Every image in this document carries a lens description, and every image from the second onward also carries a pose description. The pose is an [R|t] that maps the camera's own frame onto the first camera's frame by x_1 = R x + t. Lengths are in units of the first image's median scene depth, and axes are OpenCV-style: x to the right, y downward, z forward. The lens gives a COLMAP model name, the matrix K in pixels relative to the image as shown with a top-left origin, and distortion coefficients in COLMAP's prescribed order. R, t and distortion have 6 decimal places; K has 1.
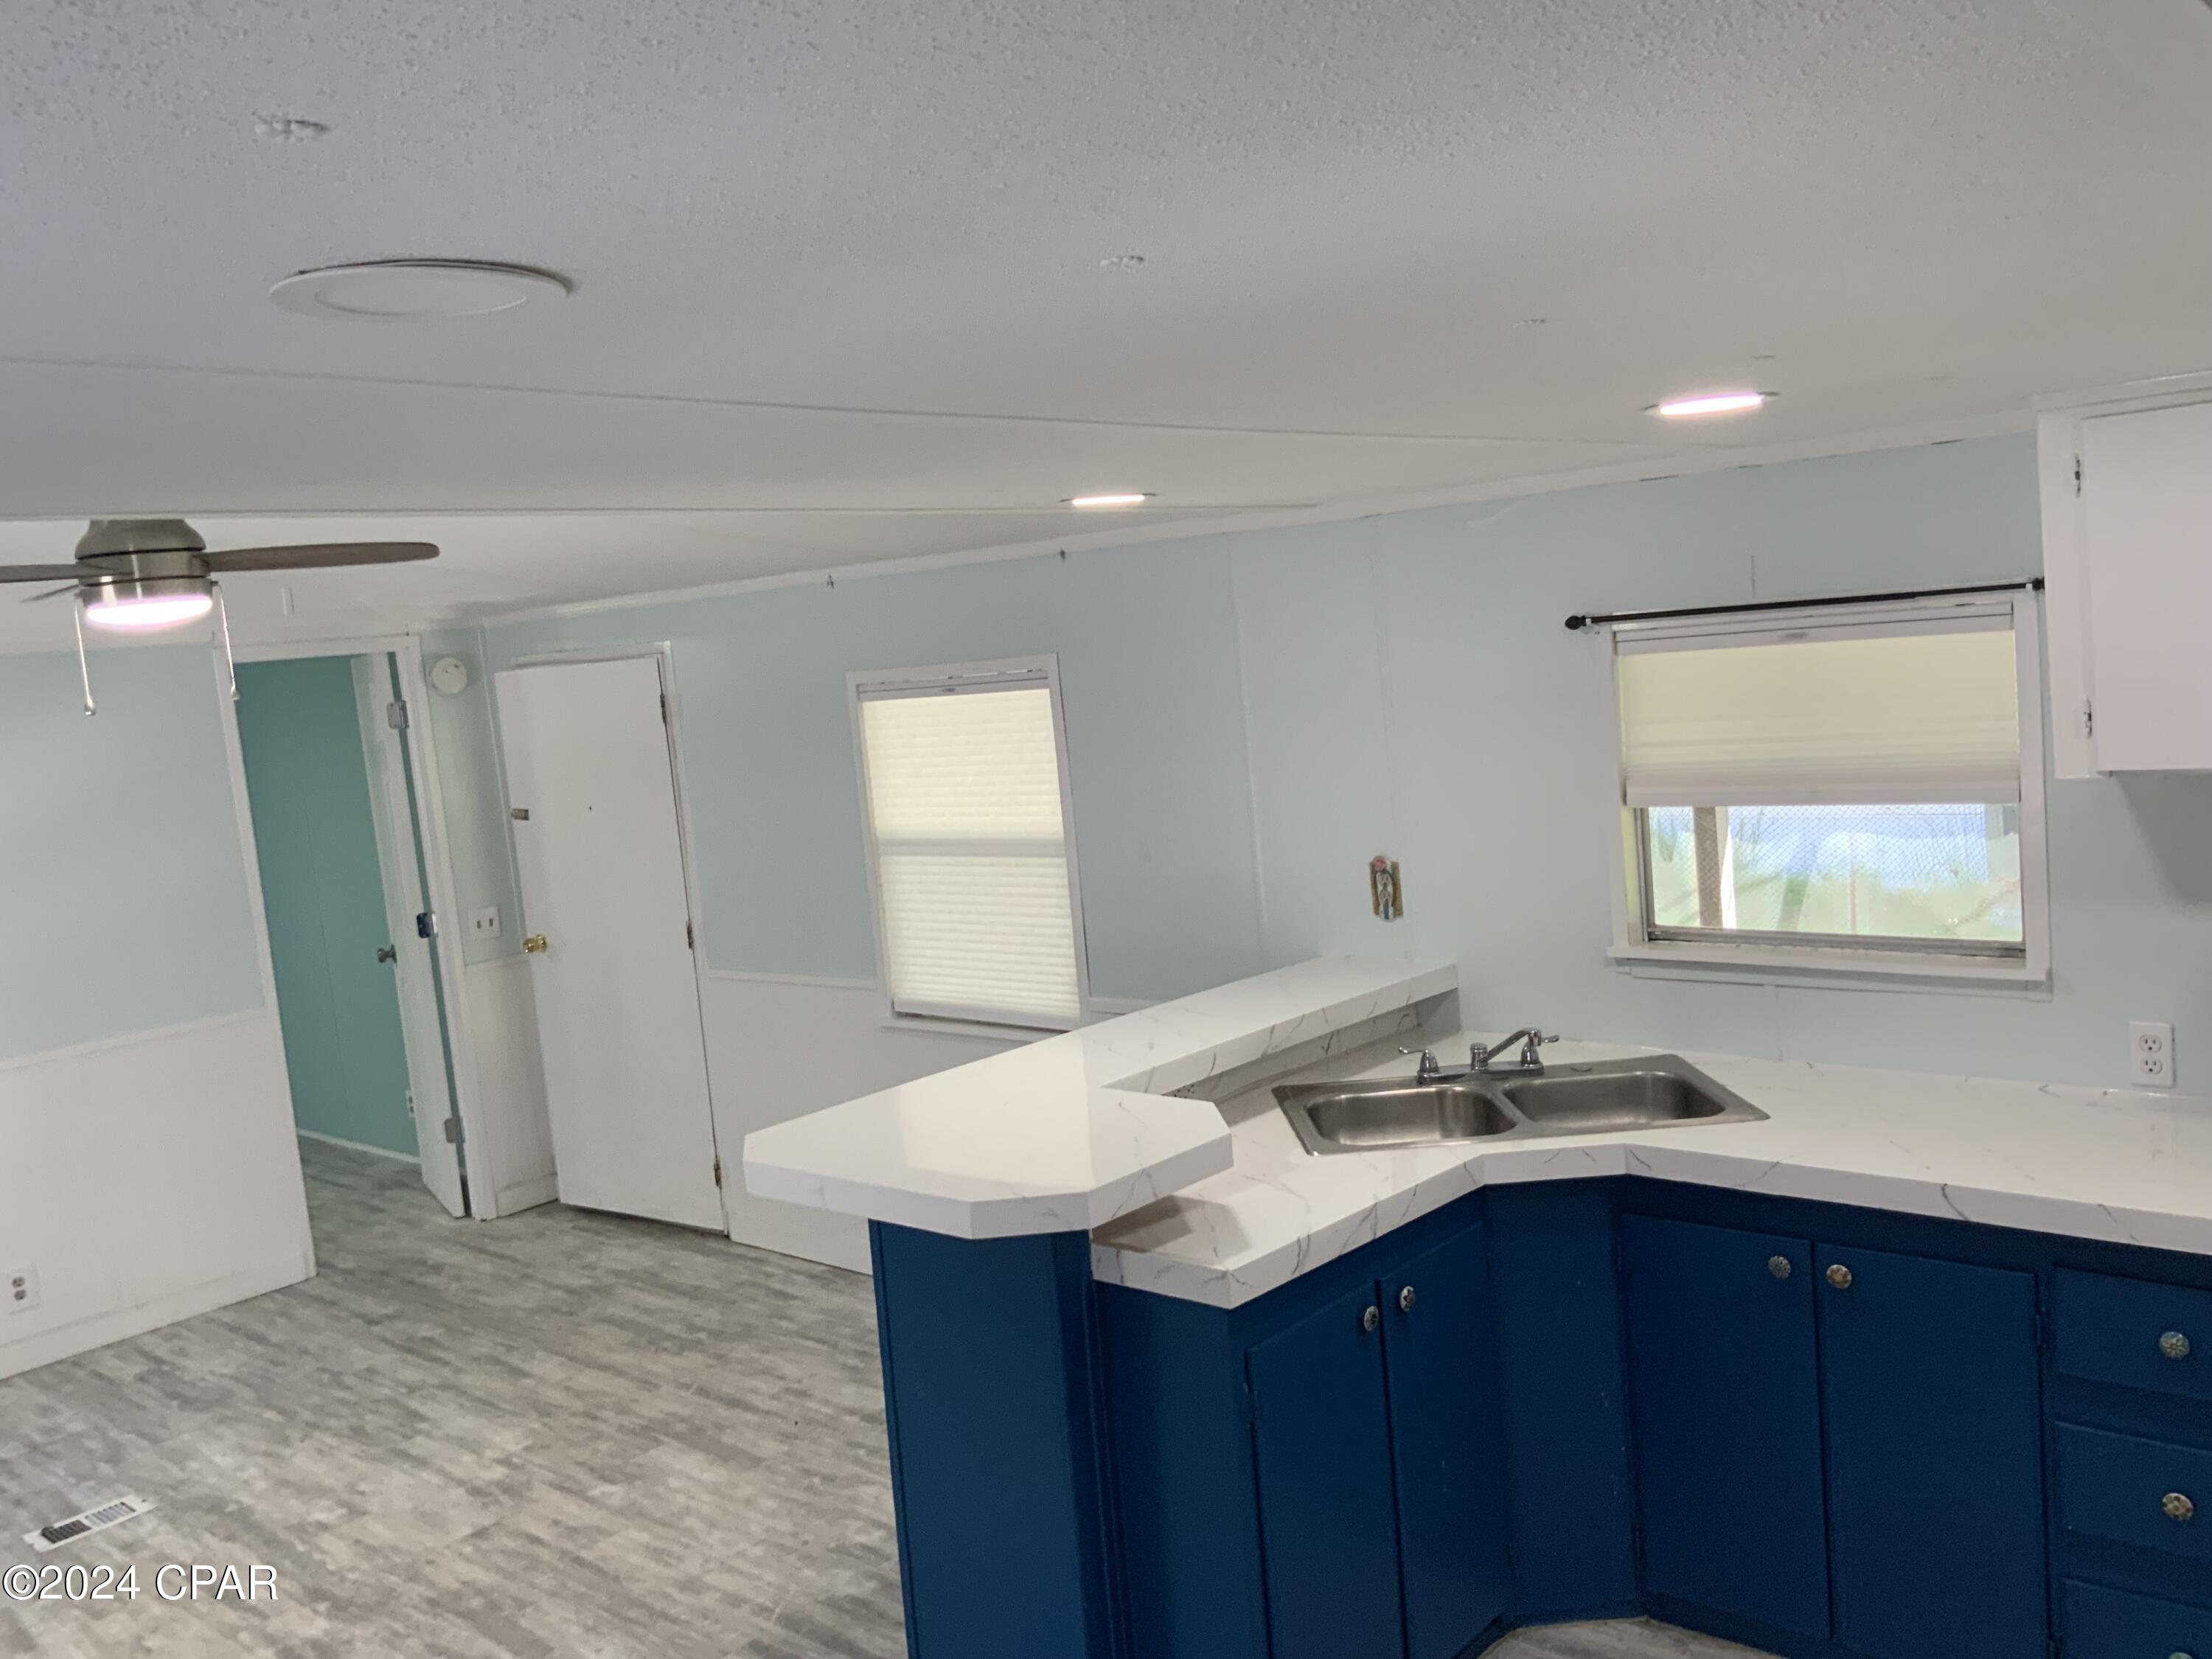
lens RADIAL K [[1844.9, 0, 1098.1], [0, 1844.9, 827.6], [0, 0, 1]] dist [0.111272, -0.240184]
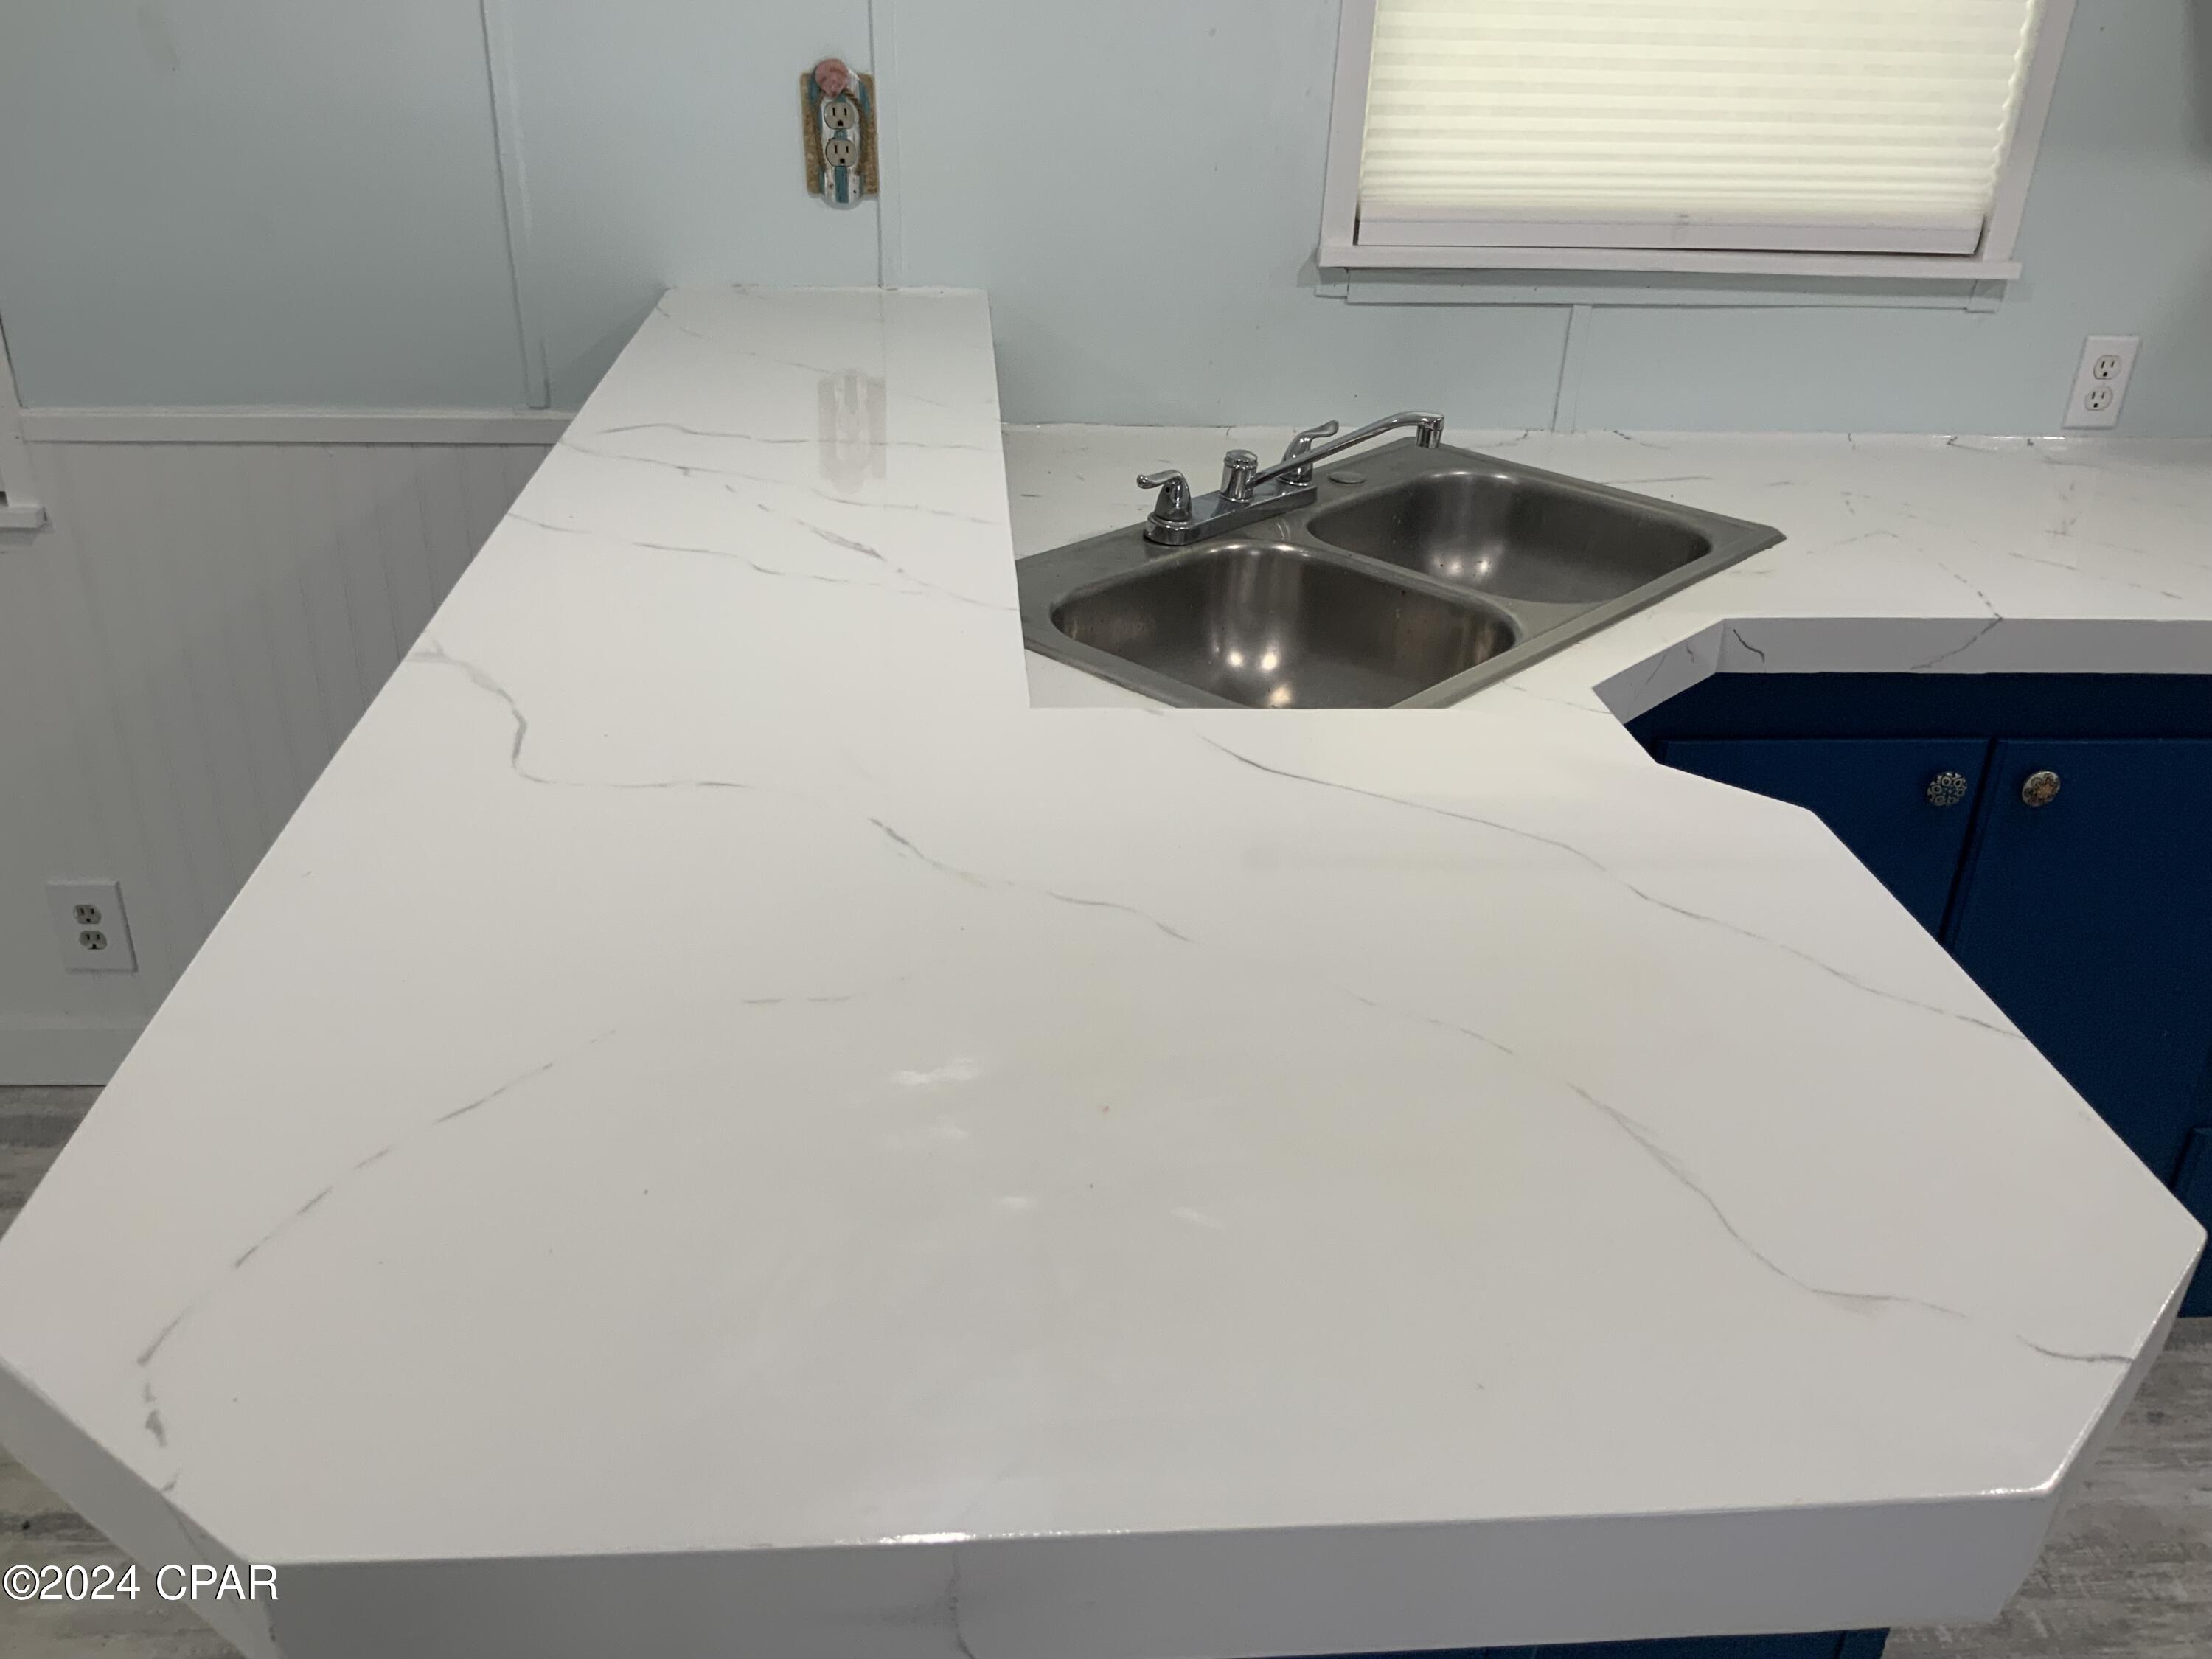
lens RADIAL K [[1844.9, 0, 1098.1], [0, 1844.9, 827.6], [0, 0, 1]] dist [0.111272, -0.240184]
pose [[0.689432, -0.231090, 0.686499, -0.188010], [-0.020231, 0.941232, 0.337155, 0.041195], [-0.724068, -0.246334, 0.644240, 0.648510]]
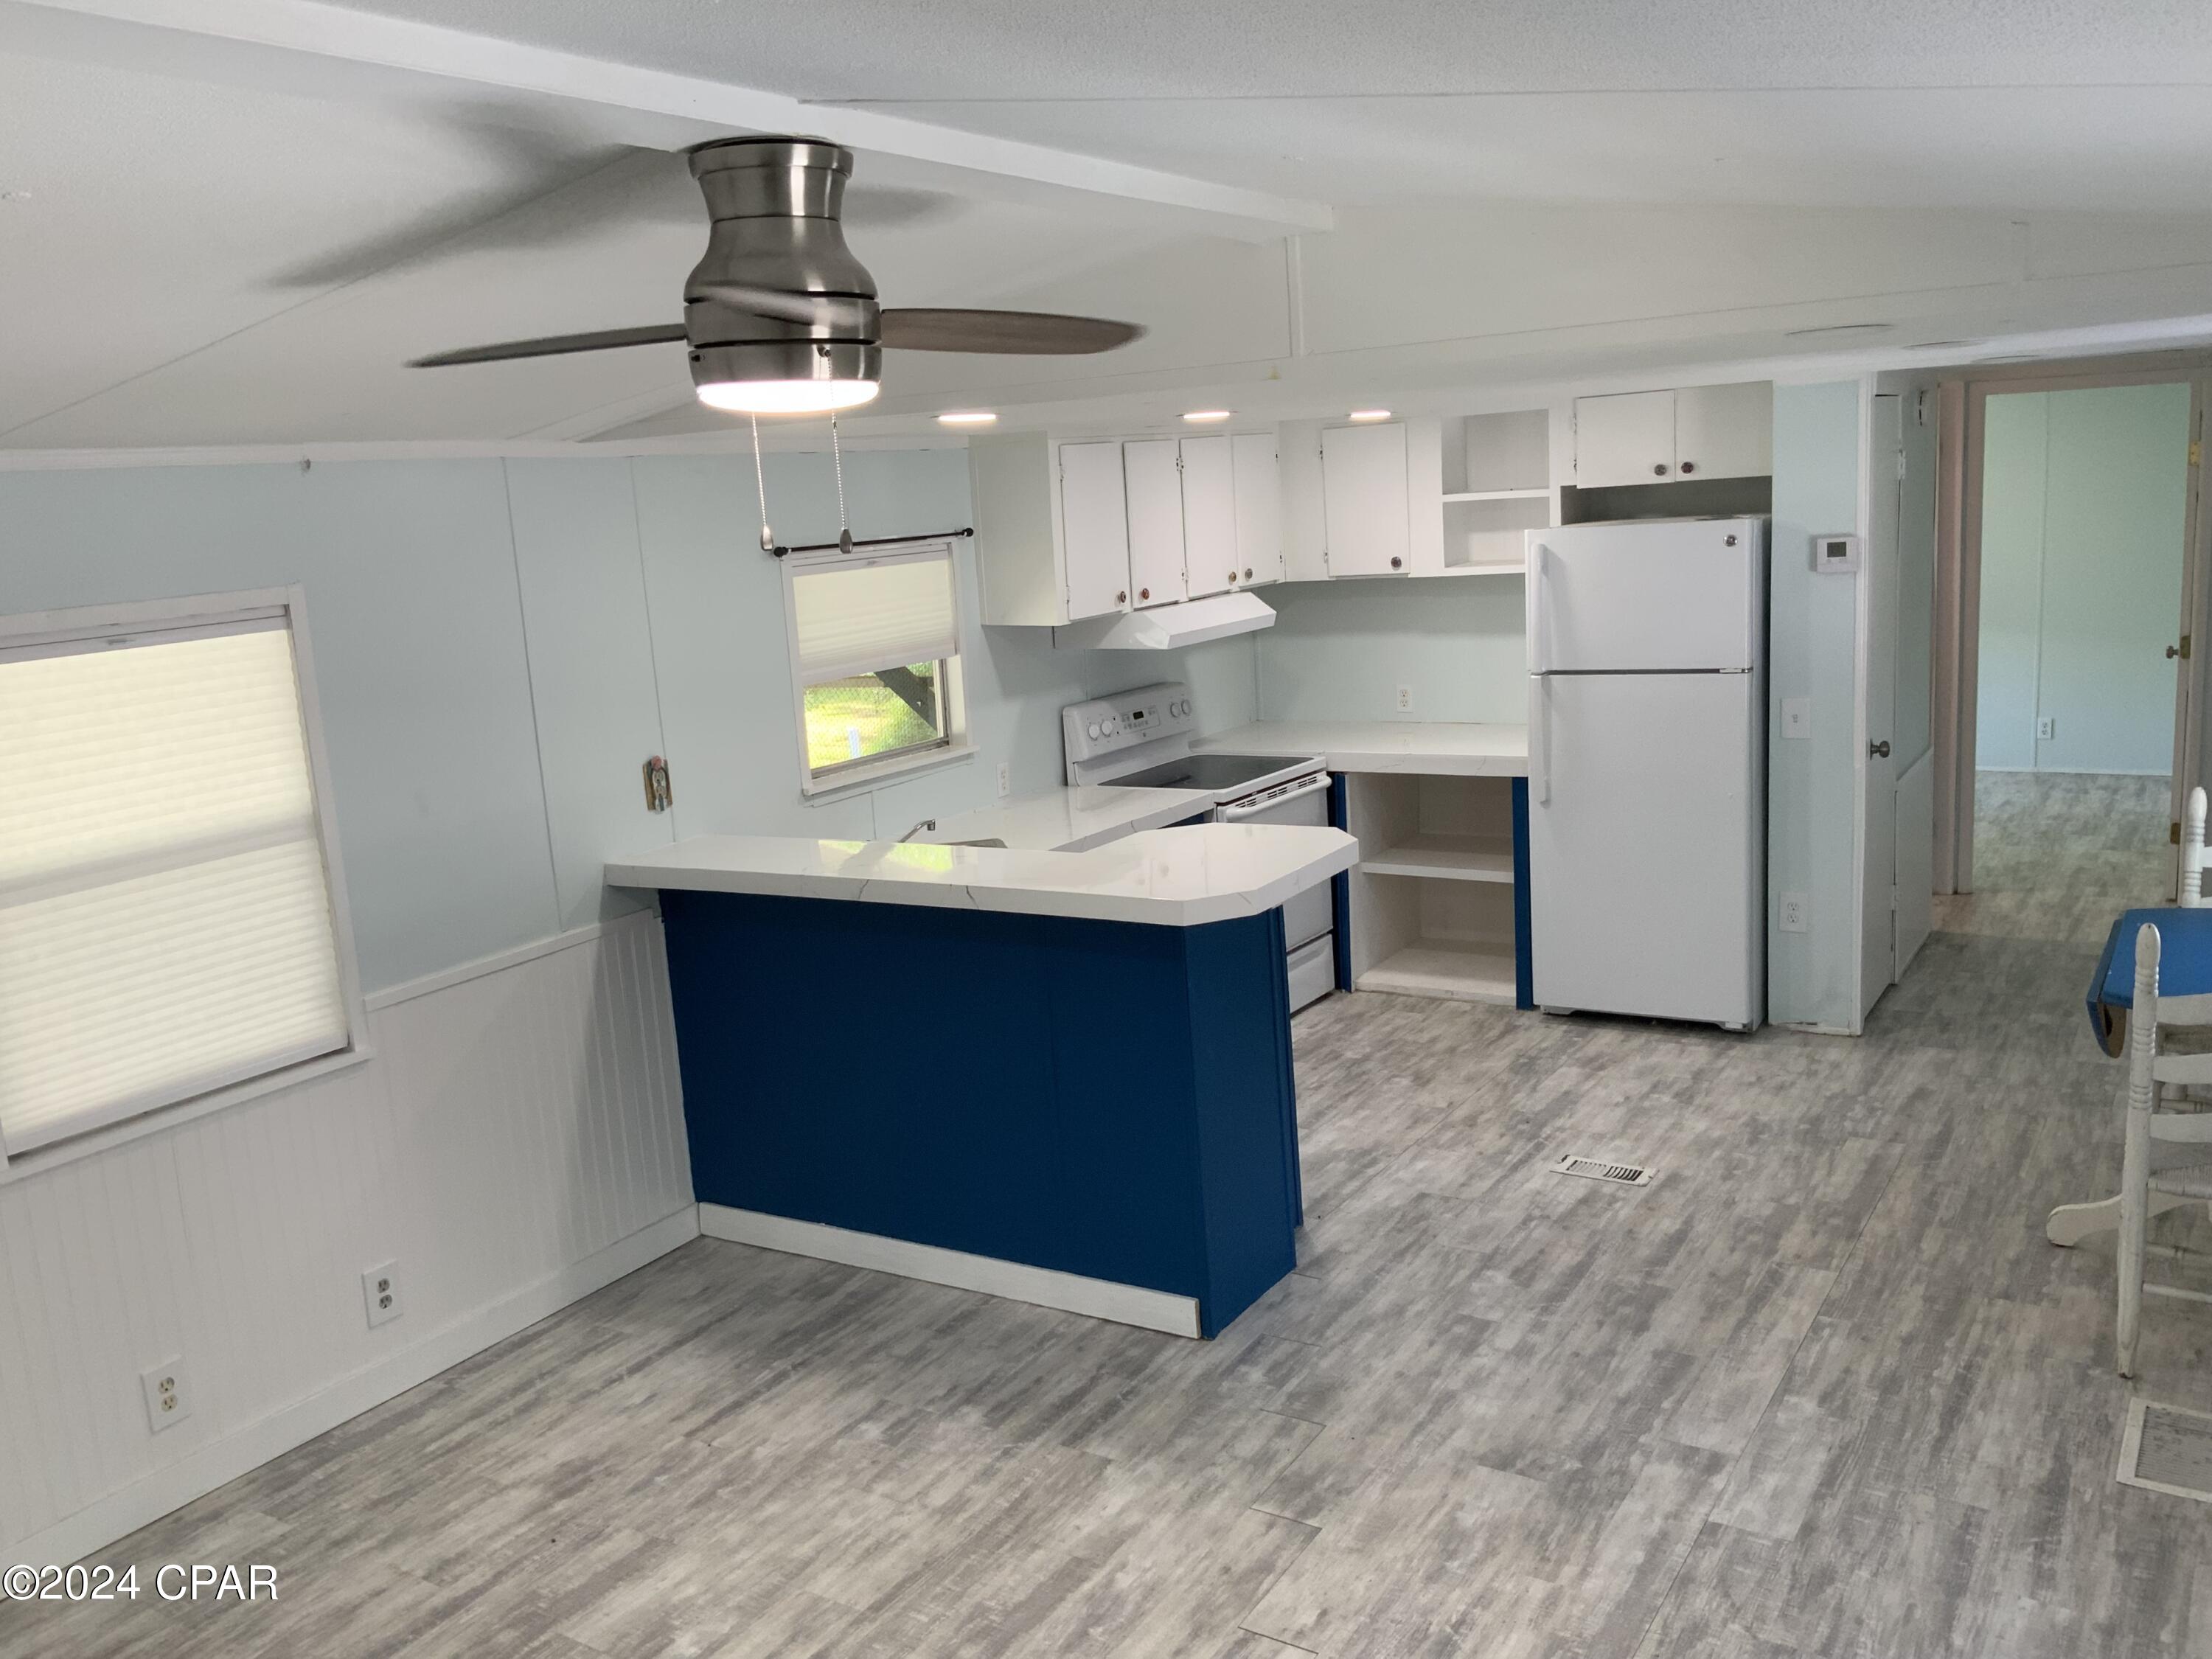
lens RADIAL K [[1844.9, 0, 1098.1], [0, 1844.9, 827.6], [0, 0, 1]] dist [0.111272, -0.240184]
pose [[-0.149555, -0.085049, 0.985089, -1.111691], [0.182564, 0.976788, 0.112049, -0.021732], [-0.971753, 0.196600, -0.130557, 0.970405]]
